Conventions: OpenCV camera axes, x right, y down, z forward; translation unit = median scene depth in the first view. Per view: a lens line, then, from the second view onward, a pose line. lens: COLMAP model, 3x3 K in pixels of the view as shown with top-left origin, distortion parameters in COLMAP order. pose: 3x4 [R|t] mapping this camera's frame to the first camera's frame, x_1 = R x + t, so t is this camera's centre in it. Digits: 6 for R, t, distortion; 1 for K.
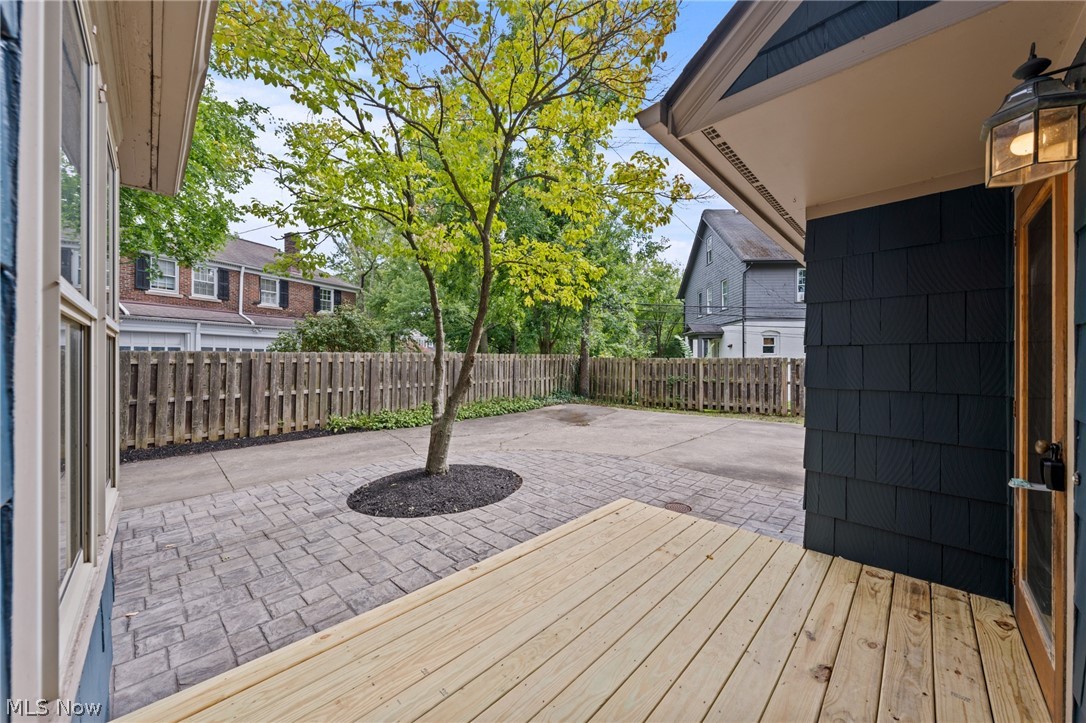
lens RADIAL K [[390.9, 0, 547.4], [0, 390.9, 359.2], [0, 0, 1]] dist [-0.001620, -0.000029]
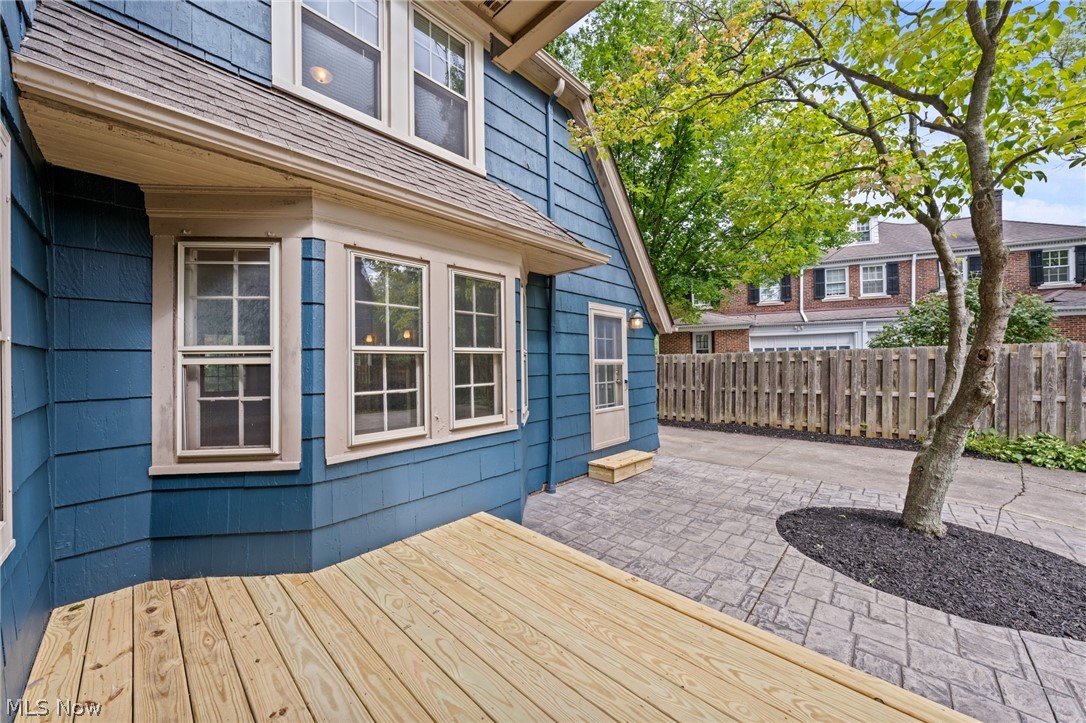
lens RADIAL K [[390.9, 0, 547.4], [0, 390.9, 359.2], [0, 0, 1]] dist [-0.001620, -0.000029]
pose [[0.008034, -0.006234, -0.999948, 0.293465], [0.017573, 0.999827, -0.006092, -0.001371], [0.999813, -0.017523, 0.008142, 0.299854]]
